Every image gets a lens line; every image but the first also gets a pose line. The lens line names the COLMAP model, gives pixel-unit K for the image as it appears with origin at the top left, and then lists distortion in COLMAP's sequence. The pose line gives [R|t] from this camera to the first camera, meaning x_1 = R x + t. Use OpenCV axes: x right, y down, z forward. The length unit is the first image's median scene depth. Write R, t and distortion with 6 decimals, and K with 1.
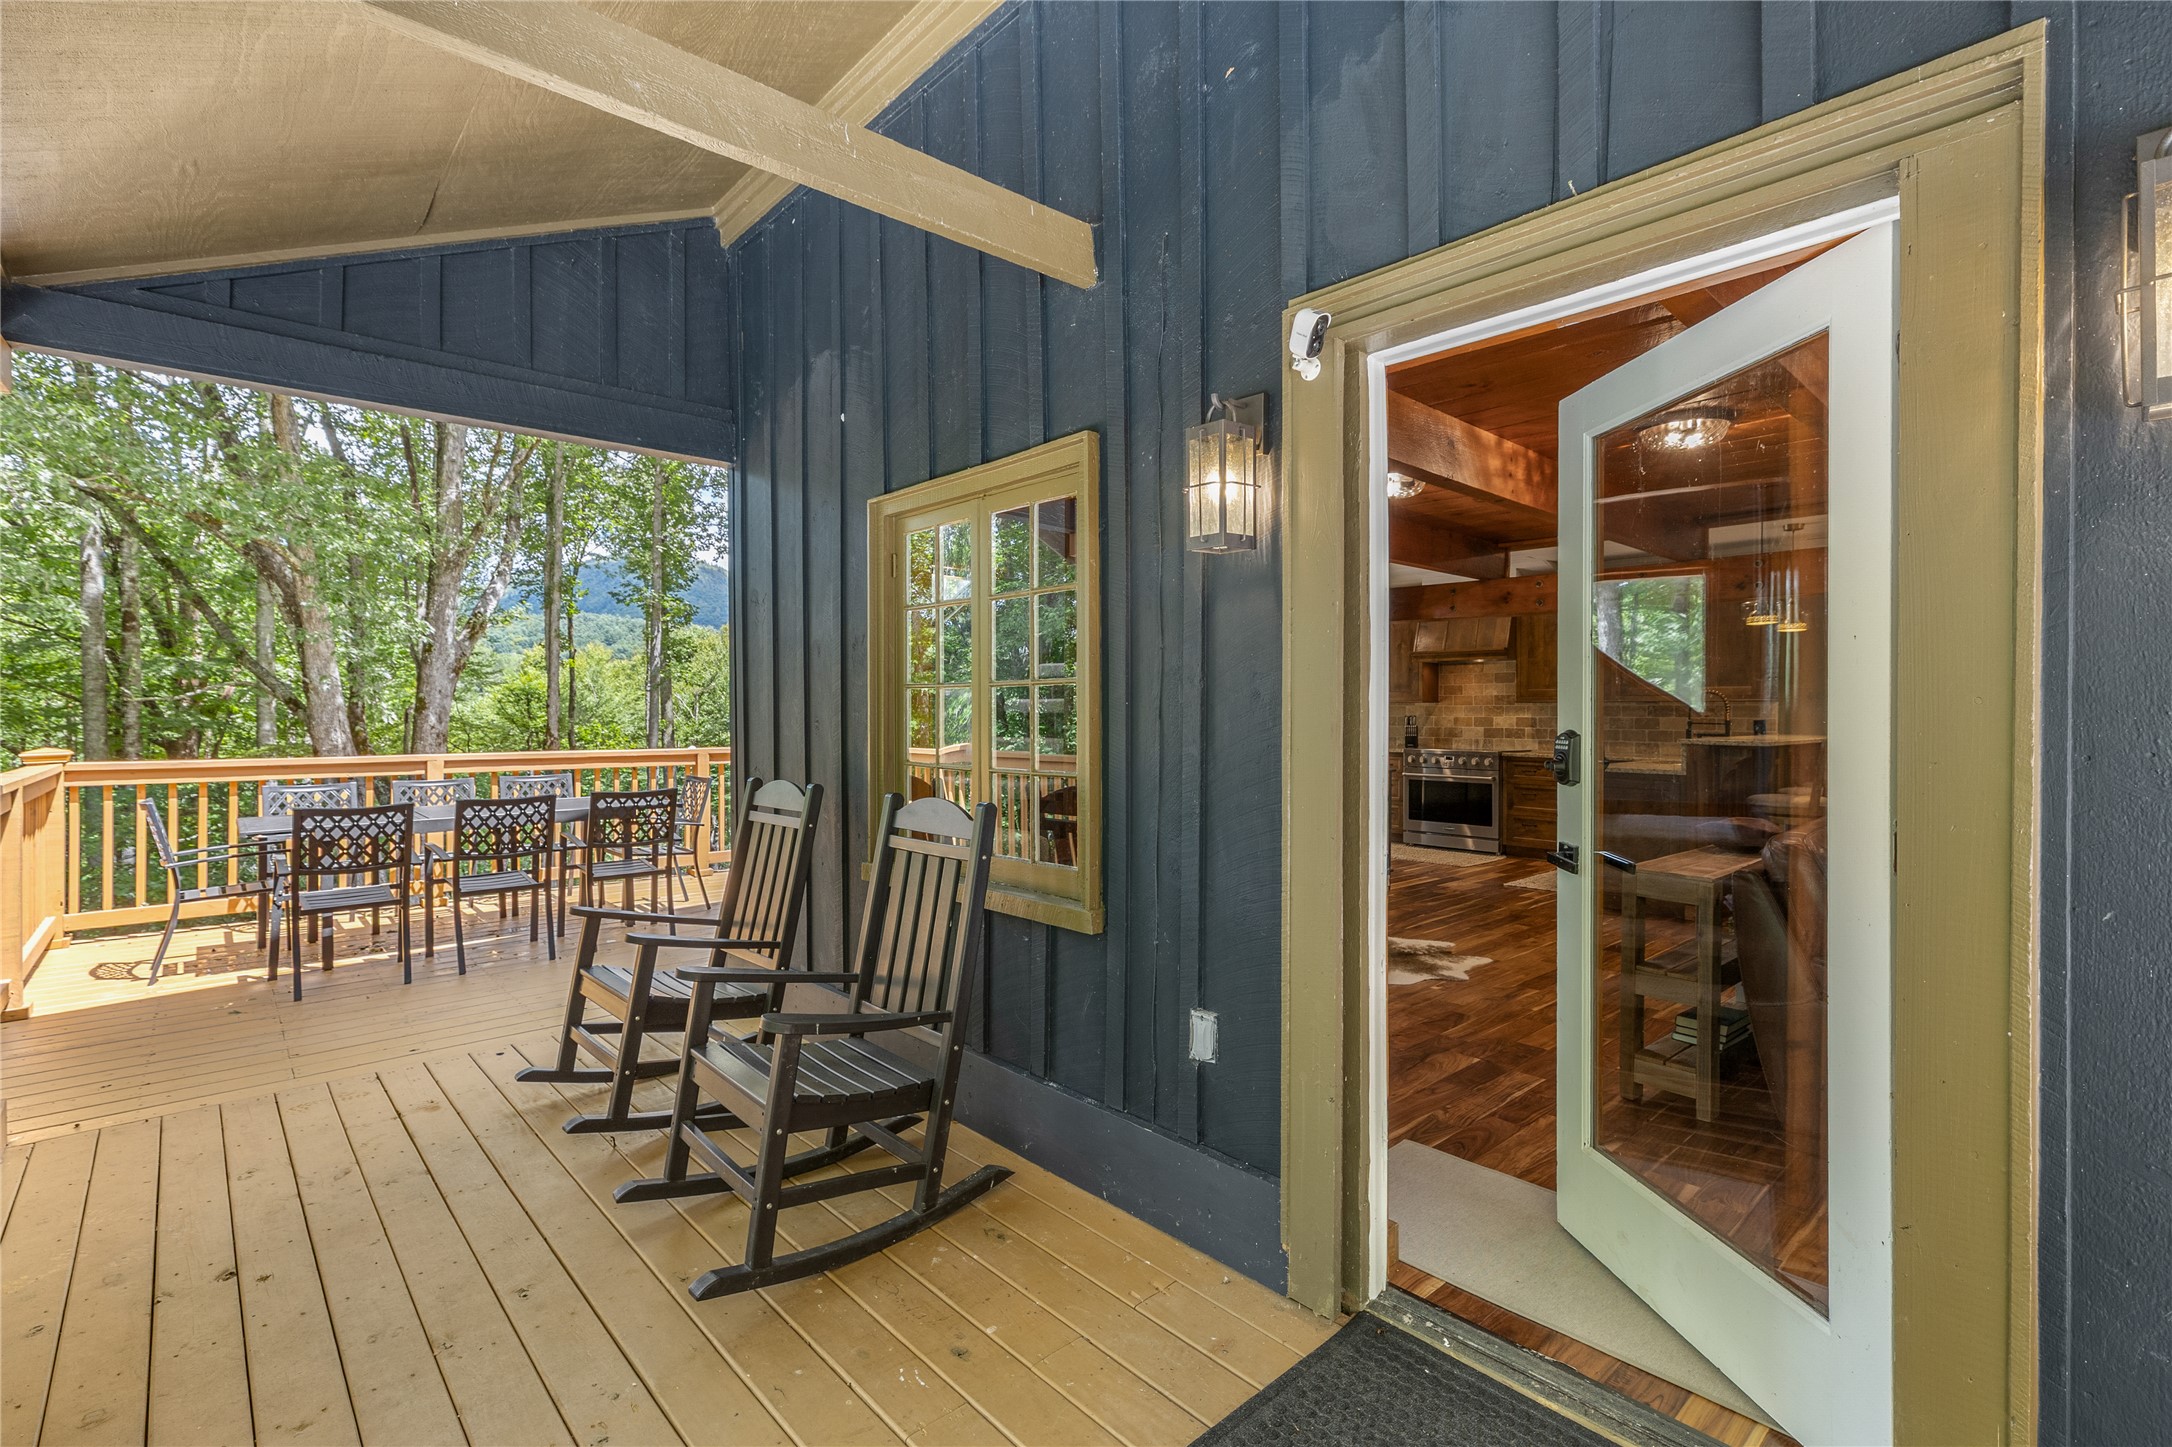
lens RADIAL K [[986.1, 0, 1090.4], [0, 986.1, 710.8], [0, 0, 1]] dist [-0.003014, -0.000216]
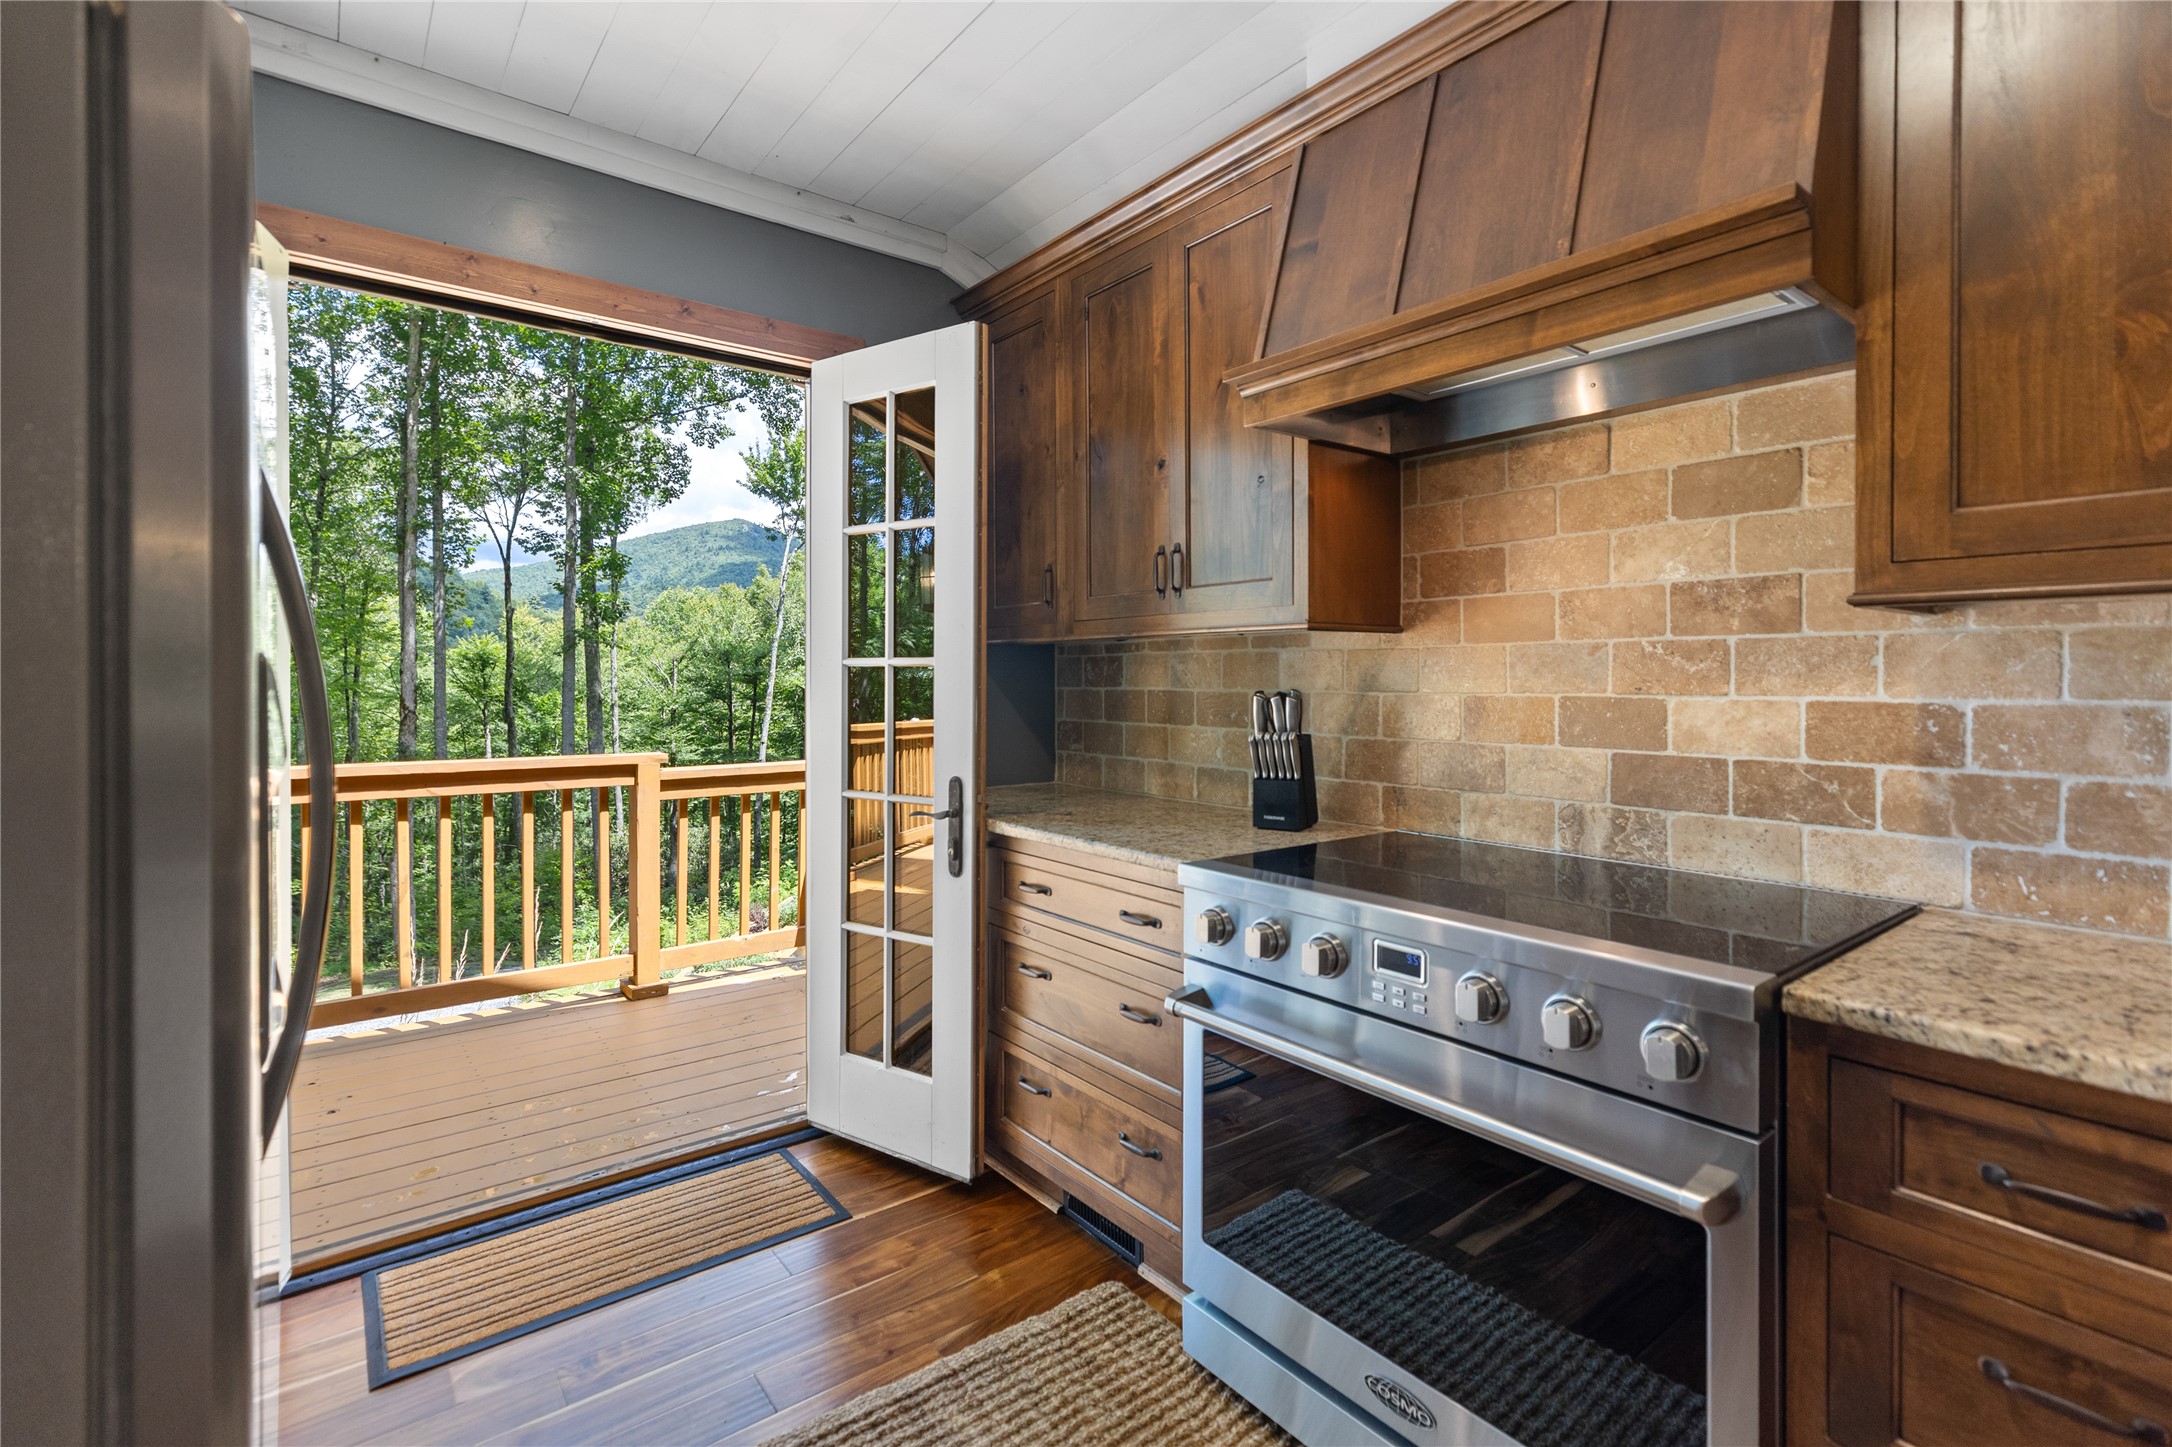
lens RADIAL K [[990.4, 0, 1097.3], [0, 990.4, 686.4], [0, 0, 1]] dist [0.008512, 0.000048]
pose [[0.997632, -0.000649, -0.068779, 0.353885], [0.001290, 0.999956, 0.009283, 0.002086], [0.068770, -0.009349, 0.997589, 0.907018]]
